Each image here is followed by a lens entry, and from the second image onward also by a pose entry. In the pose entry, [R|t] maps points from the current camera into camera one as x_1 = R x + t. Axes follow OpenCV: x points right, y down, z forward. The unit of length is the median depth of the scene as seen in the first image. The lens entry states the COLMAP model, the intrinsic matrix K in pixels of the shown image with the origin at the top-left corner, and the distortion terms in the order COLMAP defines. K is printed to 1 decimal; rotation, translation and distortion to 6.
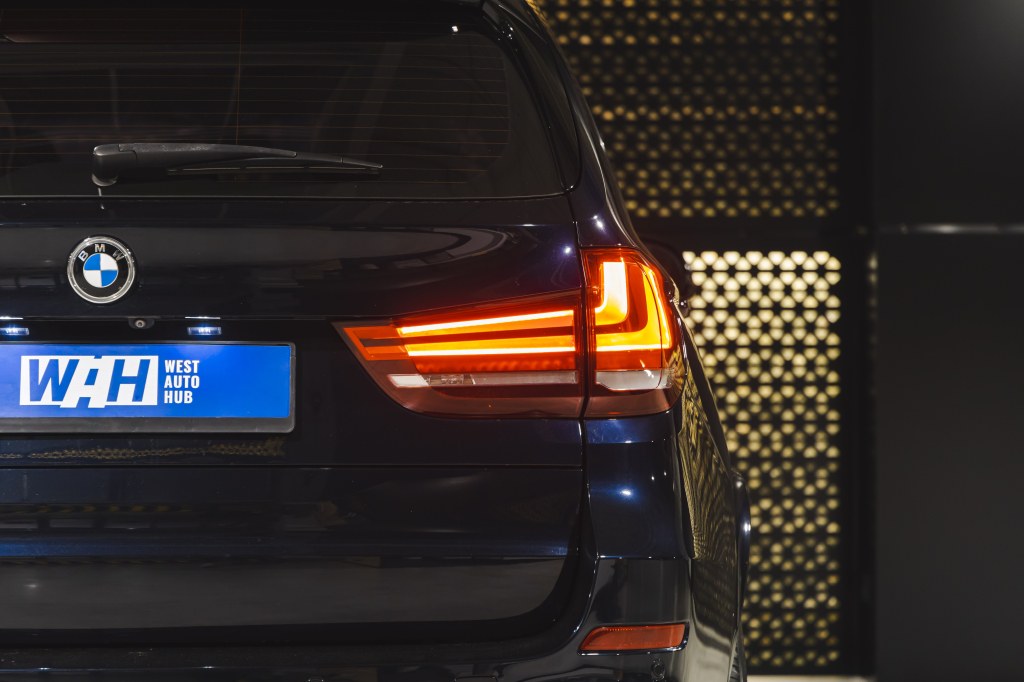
lens RADIAL K [[4447.0, 0, 512.0], [0, 4447.0, 341.0], [0, 0, 1]] dist [0.130821, -6.686324]
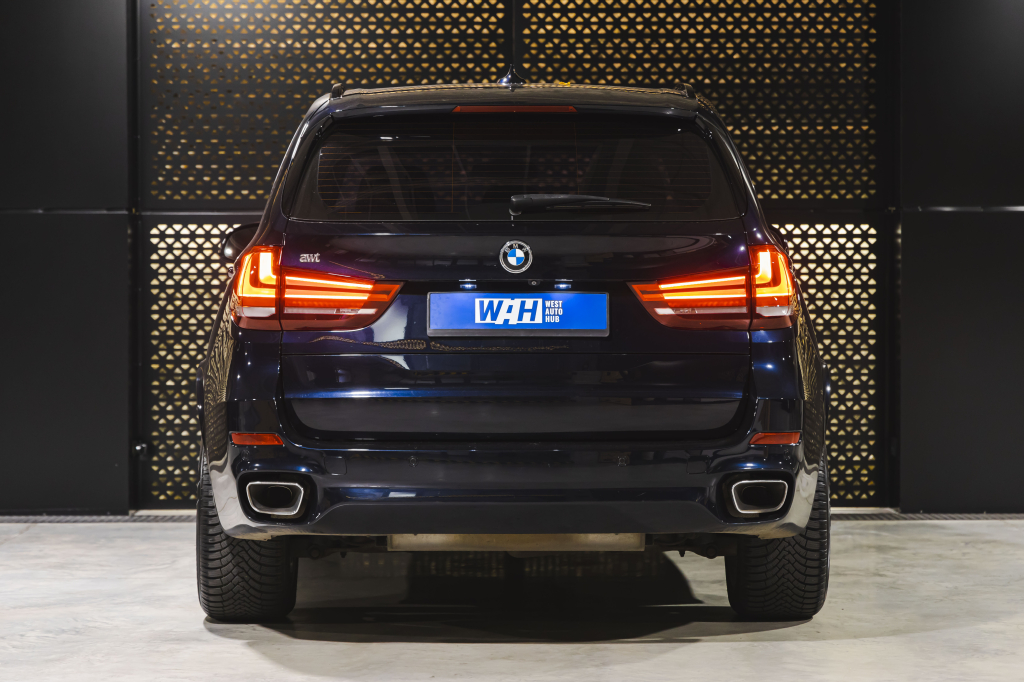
lens RADIAL K [[4447.0, 0, 512.0], [0, 4447.0, 341.0], [0, 0, 1]] dist [0.130821, -6.686324]
pose [[0.999967, 0.001834, -0.007899, -0.074090], [-0.001698, 0.999852, 0.017117, -0.011661], [0.007930, -0.017103, 0.999822, -0.992179]]
